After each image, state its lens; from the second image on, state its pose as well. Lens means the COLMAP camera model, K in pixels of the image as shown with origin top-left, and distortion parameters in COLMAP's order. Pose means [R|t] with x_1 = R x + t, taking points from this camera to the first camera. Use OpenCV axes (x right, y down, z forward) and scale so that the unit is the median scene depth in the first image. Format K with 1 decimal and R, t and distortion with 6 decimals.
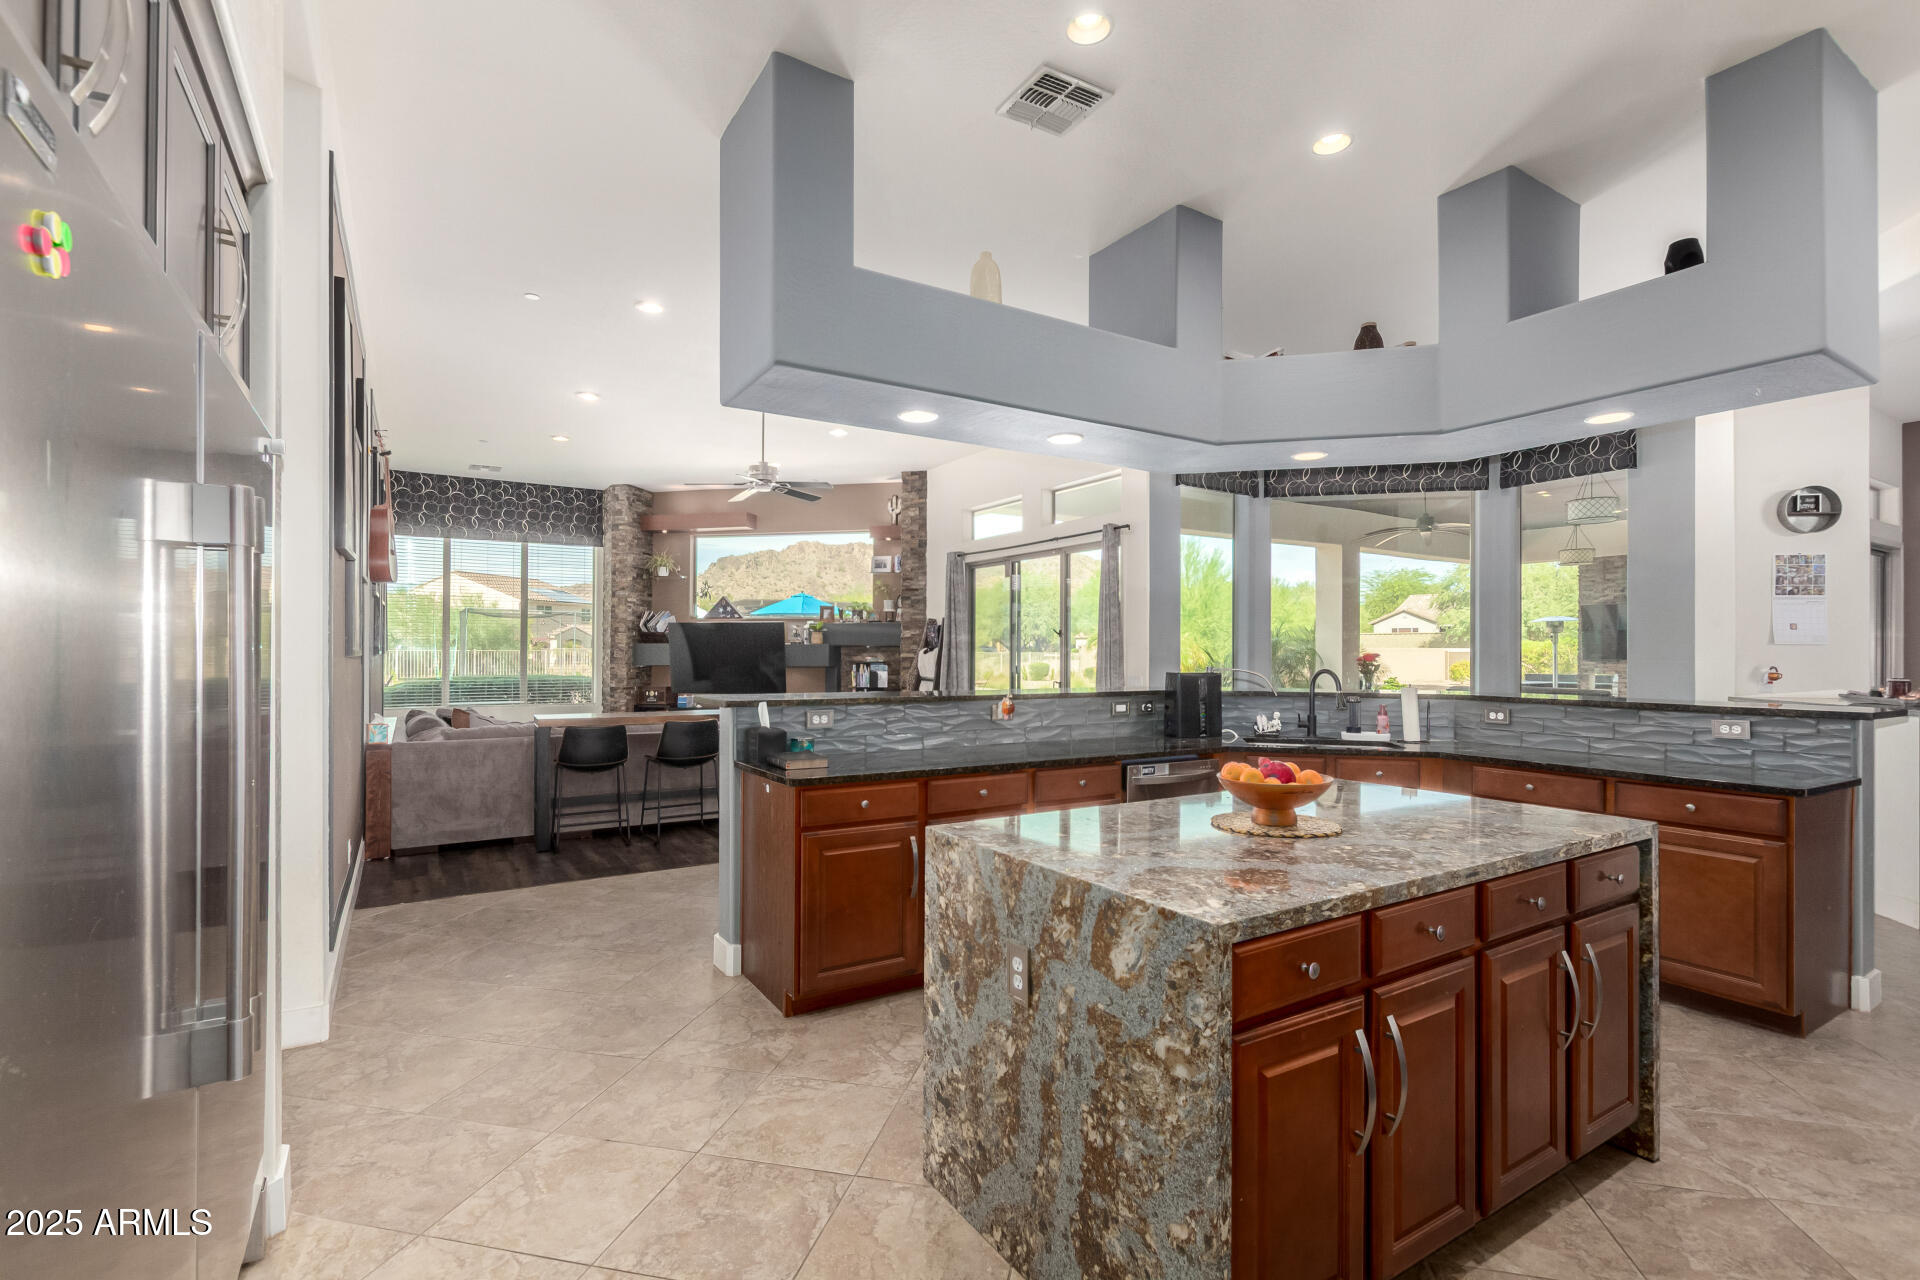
lens RADIAL K [[886.5, 0, 962.2], [0, 886.5, 650.4], [0, 0, 1]] dist [0.005322, -0.001719]
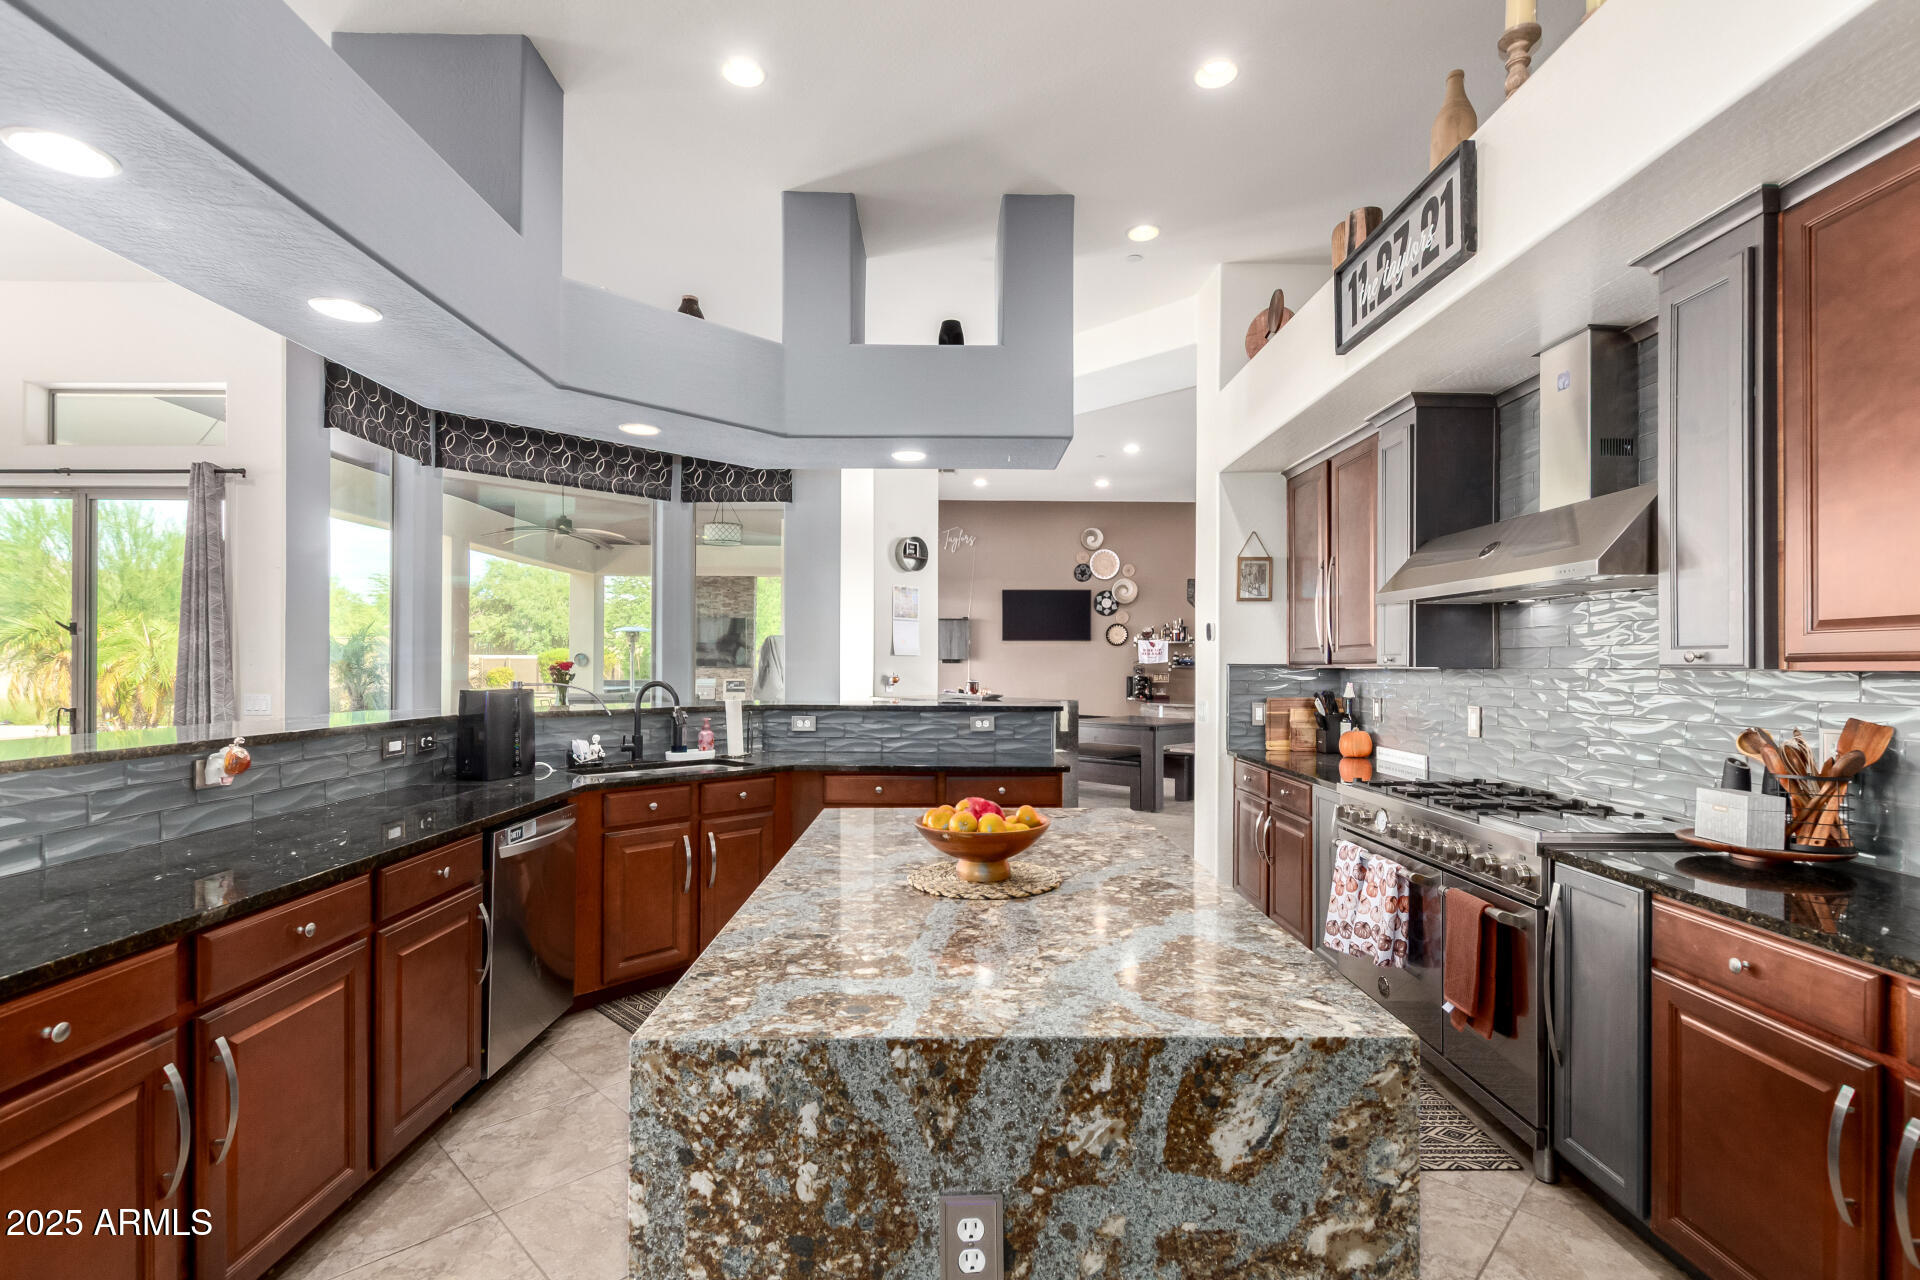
lens RADIAL K [[886.5, 0, 958.3], [0, 886.5, 663.5], [0, 0, 1]] dist [0.005322, -0.001719]
pose [[0.515540, -0.001885, 0.856864, -0.243224], [-0.004210, 0.999980, 0.004733, -0.002134], [-0.856855, -0.006047, 0.515522, 0.419681]]
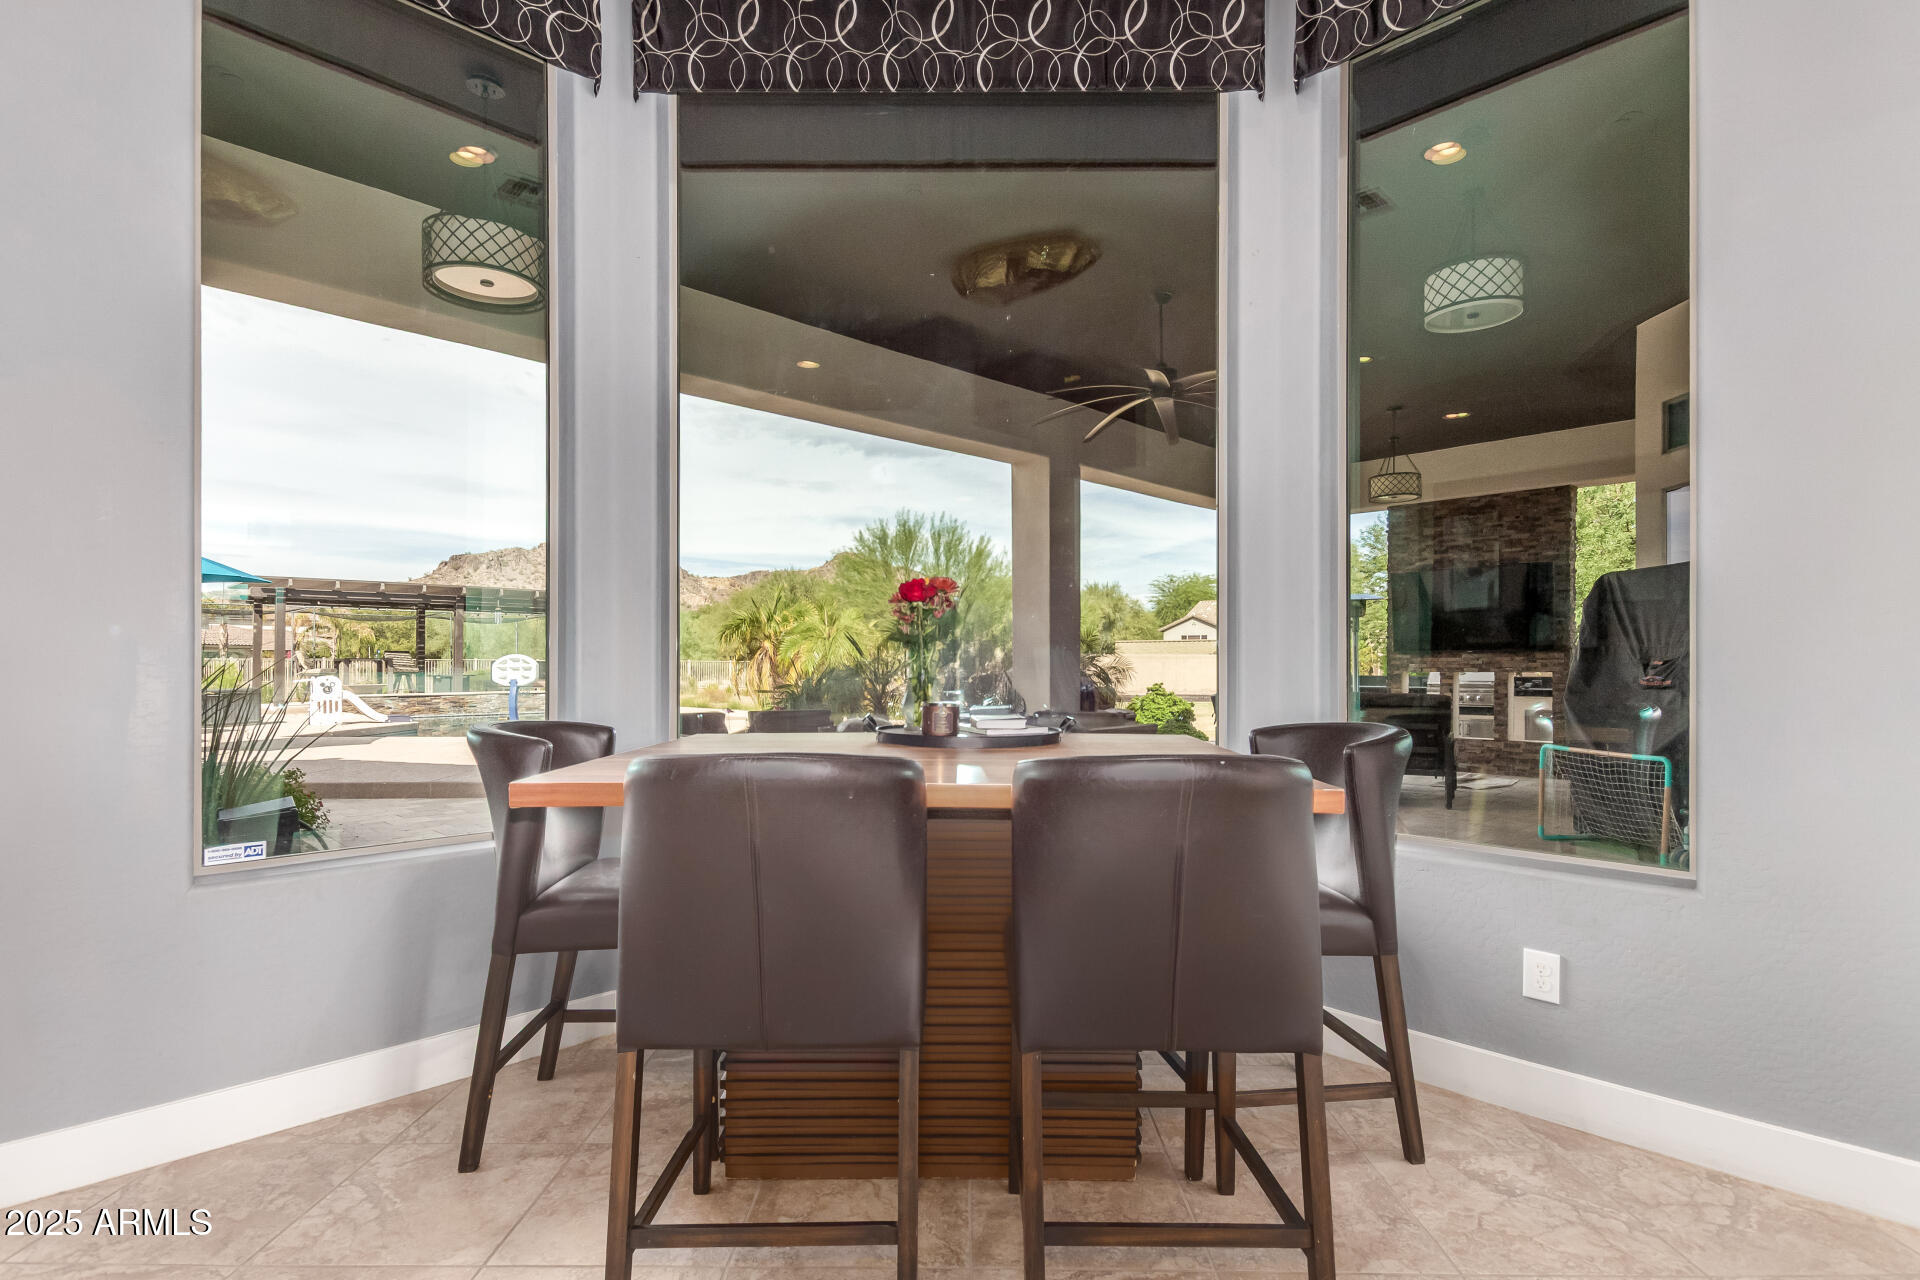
lens RADIAL K [[886.5, 0, 969.6], [0, 886.5, 673.4], [0, 0, 1]] dist [0.005322, -0.001719]
pose [[0.979820, -0.004777, 0.199822, 0.927121], [0.003226, 0.999962, 0.008087, 0.079666], [-0.199853, -0.007279, 0.979799, 1.525921]]
